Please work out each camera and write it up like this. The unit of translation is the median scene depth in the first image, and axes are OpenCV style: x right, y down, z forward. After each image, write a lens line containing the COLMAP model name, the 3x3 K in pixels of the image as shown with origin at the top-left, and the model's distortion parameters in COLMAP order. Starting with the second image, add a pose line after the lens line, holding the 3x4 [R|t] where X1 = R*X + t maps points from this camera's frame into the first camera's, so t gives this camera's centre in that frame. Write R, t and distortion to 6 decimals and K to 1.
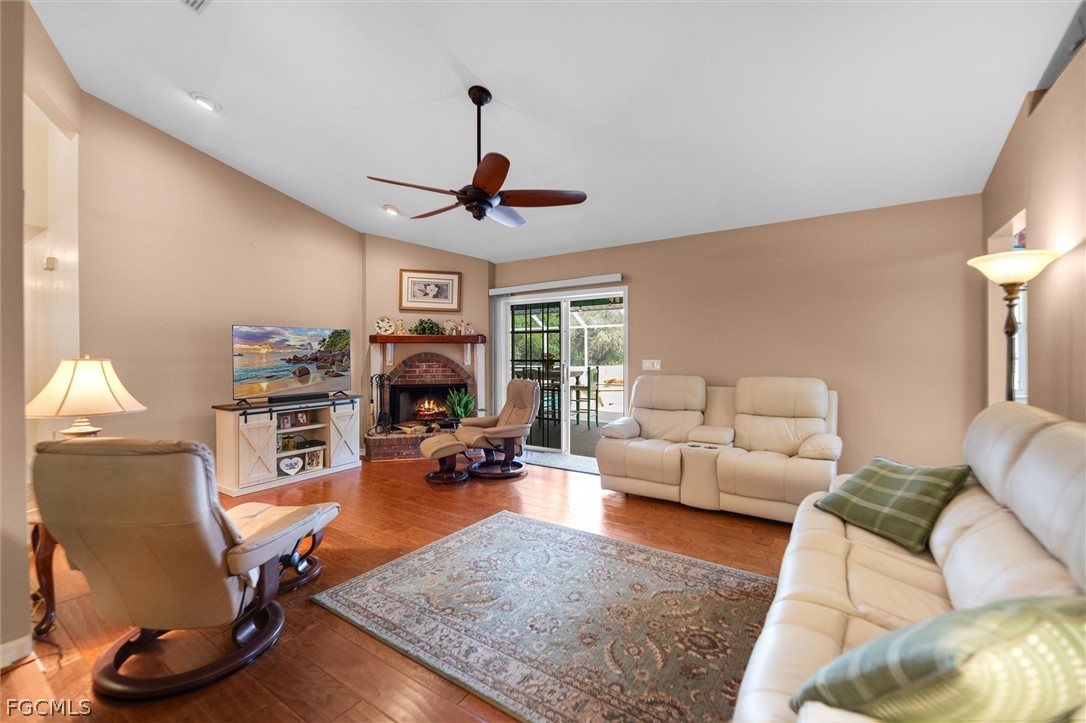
lens RADIAL K [[453.2, 0, 547.3], [0, 453.2, 366.8], [0, 0, 1]] dist [-0.002317, -0.000334]
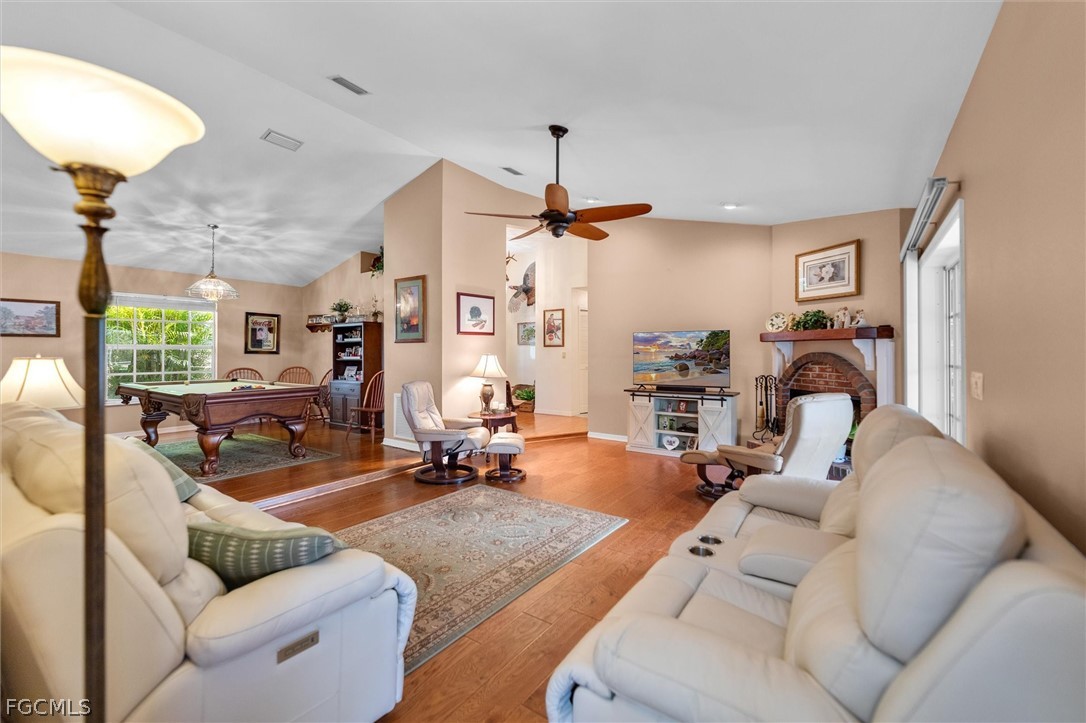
lens RADIAL K [[453.2, 0, 539.5], [0, 453.2, 354.8], [0, 0, 1]] dist [-0.002317, -0.000334]
pose [[-0.038299, 0.009708, -0.999219, 0.660786], [-0.033746, 0.999370, 0.011003, -0.022740], [0.998696, 0.034141, -0.037947, 0.654183]]
